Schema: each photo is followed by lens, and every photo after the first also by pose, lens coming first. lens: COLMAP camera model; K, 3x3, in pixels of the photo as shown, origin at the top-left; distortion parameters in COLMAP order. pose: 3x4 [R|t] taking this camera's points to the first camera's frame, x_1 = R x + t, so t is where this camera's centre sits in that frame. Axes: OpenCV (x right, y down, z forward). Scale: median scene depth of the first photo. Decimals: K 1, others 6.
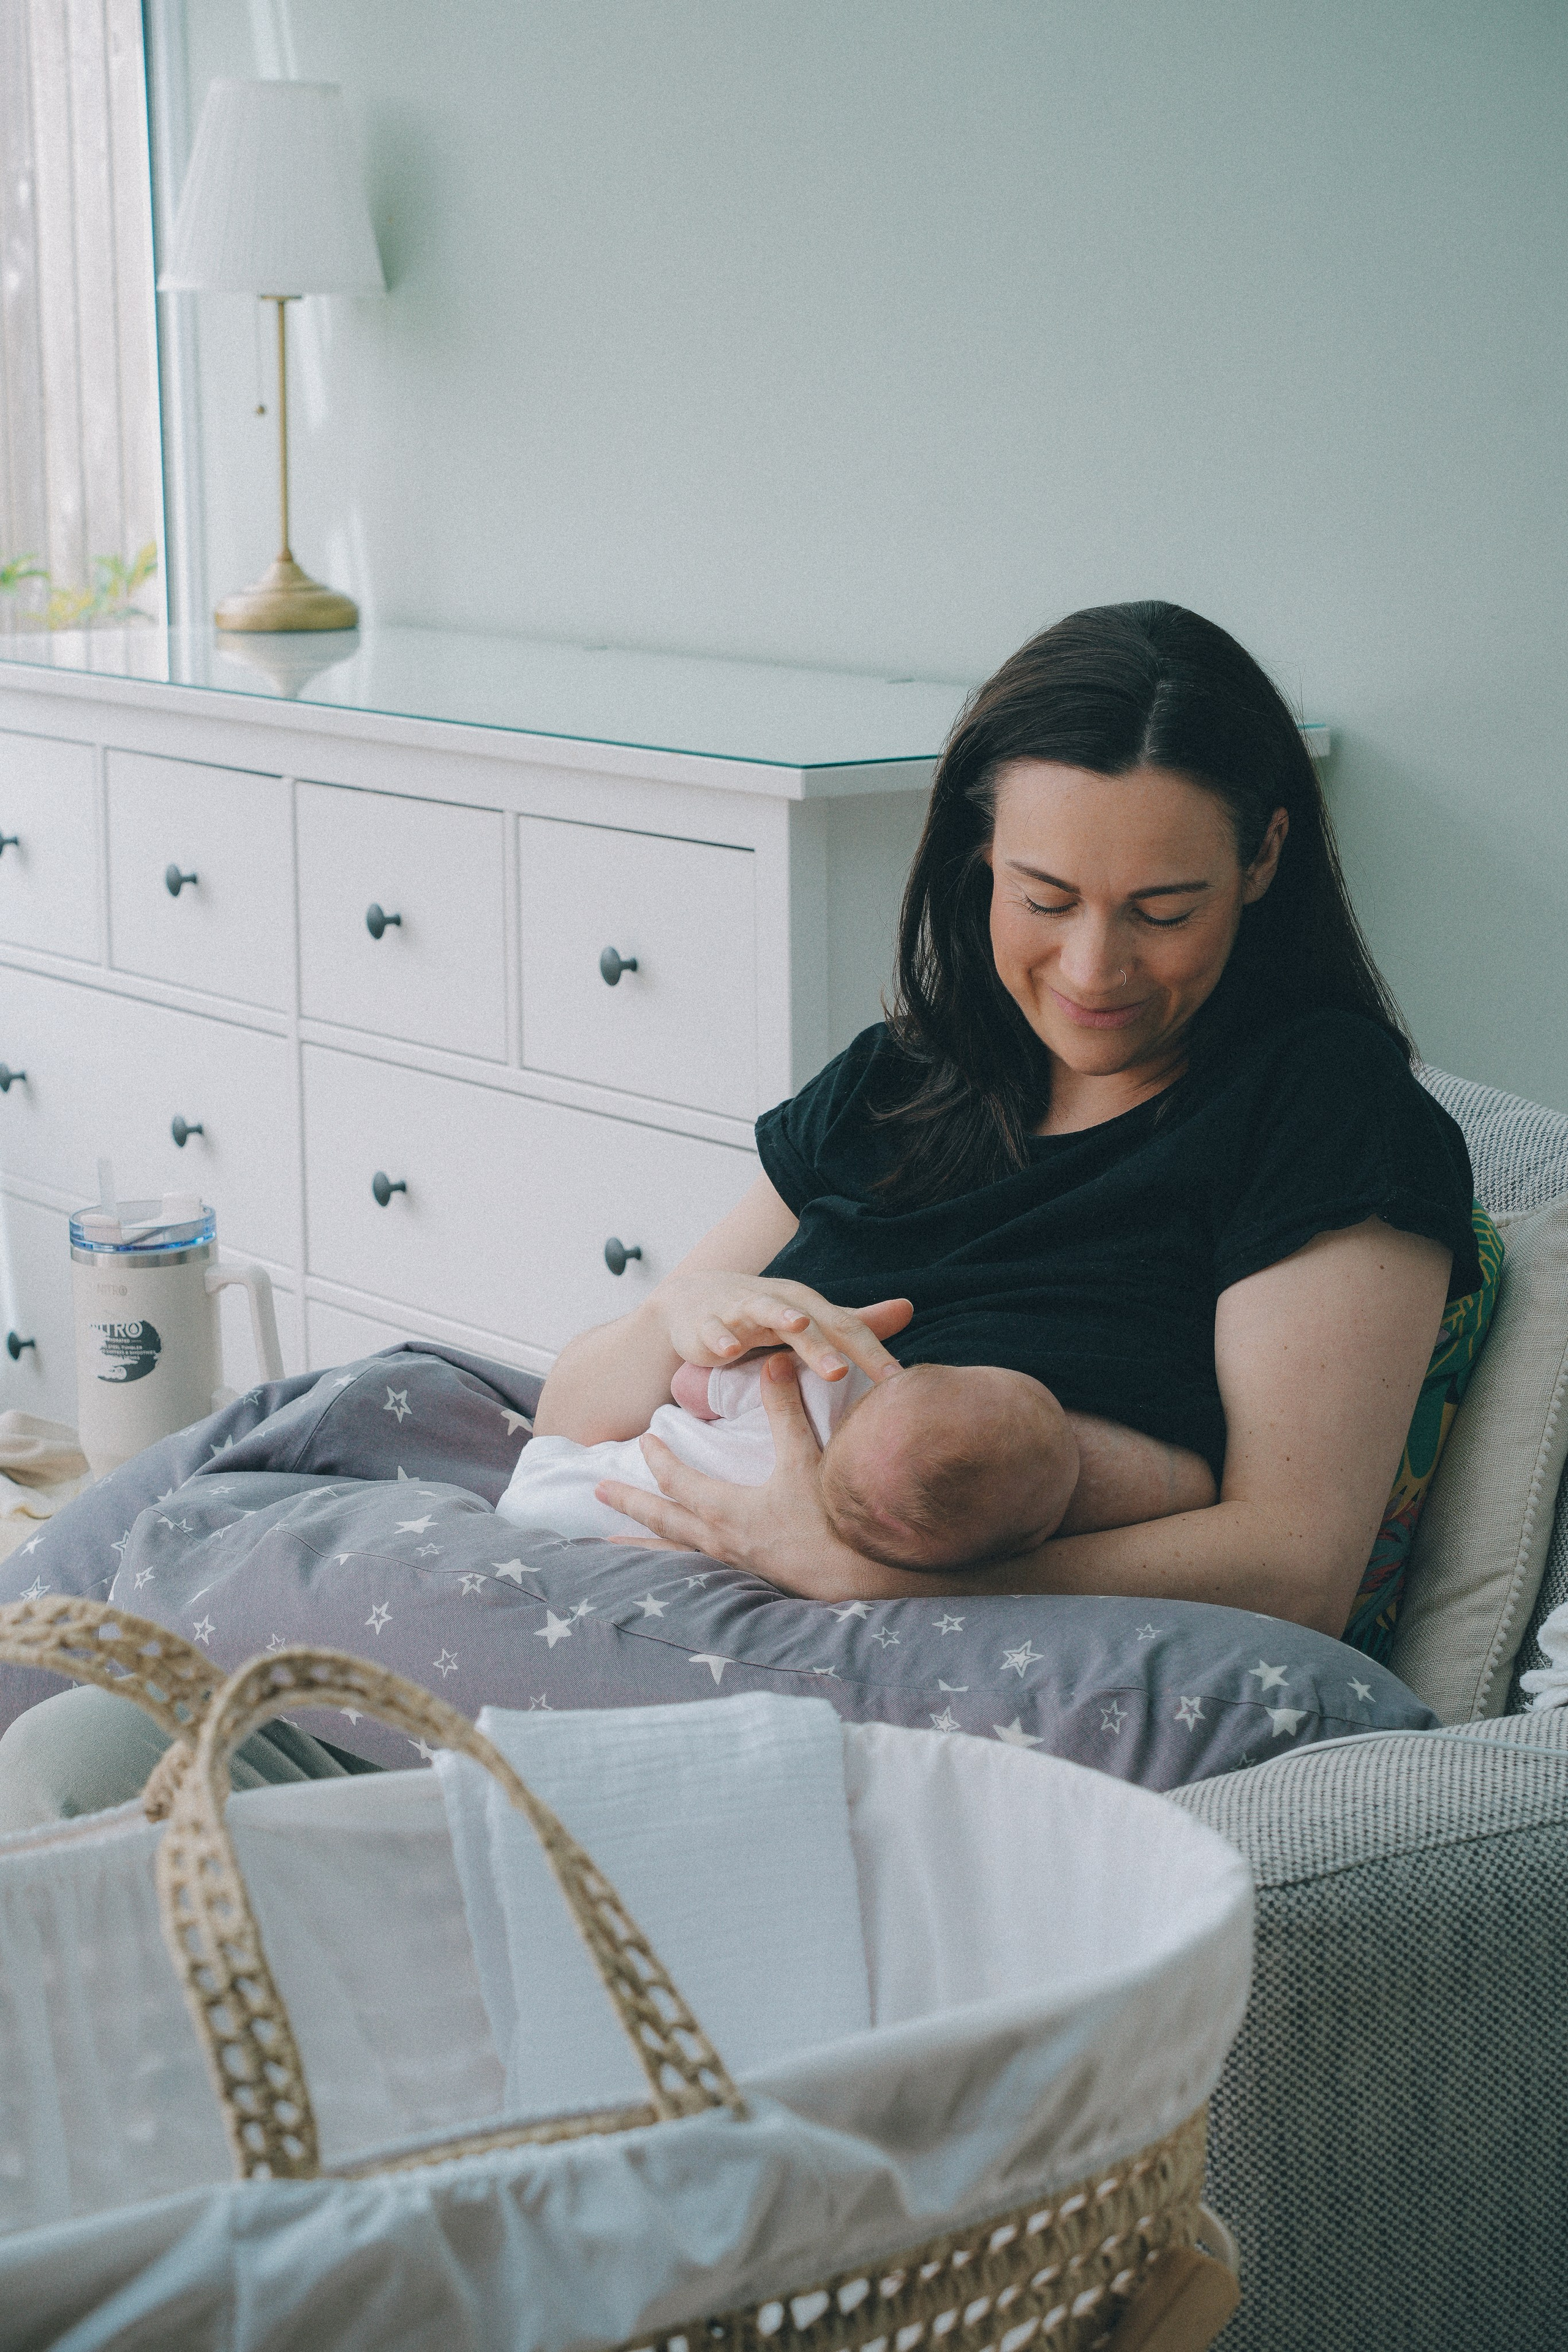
lens RADIAL K [[4788.0, 0, 783.9], [0, 4788.0, 1176.9], [0, 0, 1]] dist [-0.095726, 0.000000]
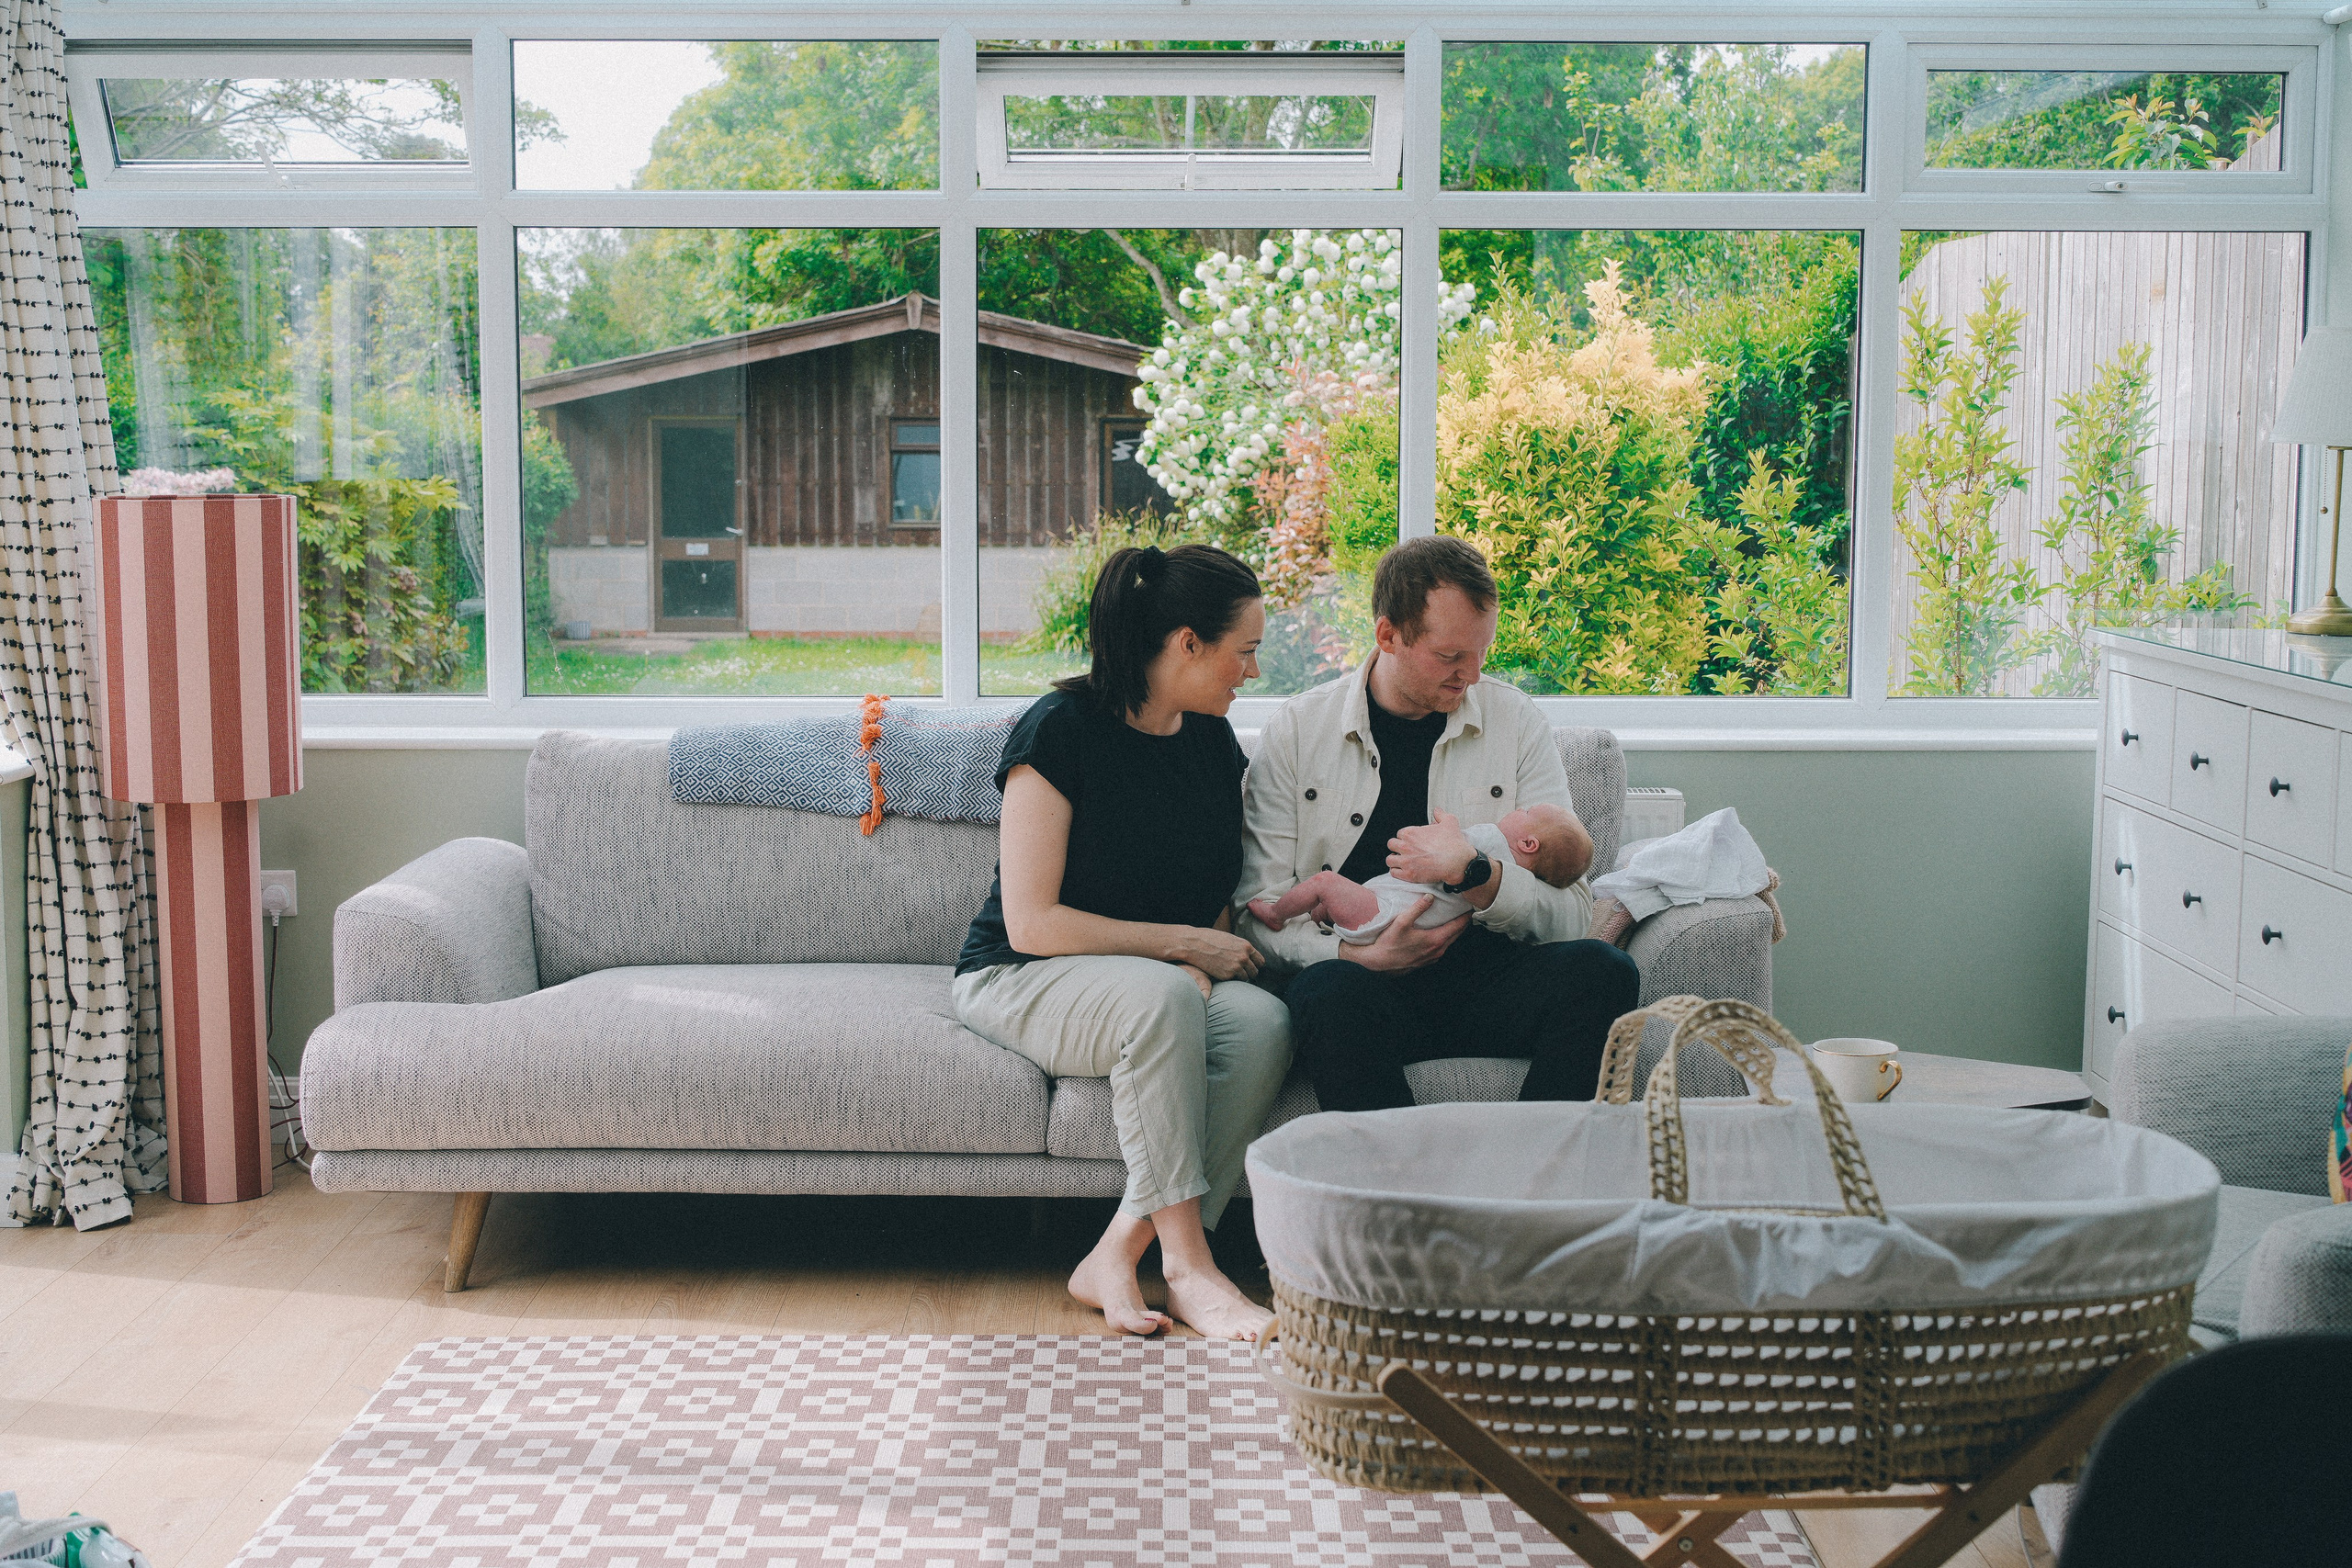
lens RADIAL K [[3058.6, 0, 1174.7], [0, 3058.6, 781.7], [0, 0, 1]] dist [-0.022105, 0.000000]
pose [[0.818299, 0.077072, -0.569603, 0.541769], [-0.116542, 0.992633, -0.033115, 0.073666], [0.562855, 0.093481, 0.821253, -0.436394]]
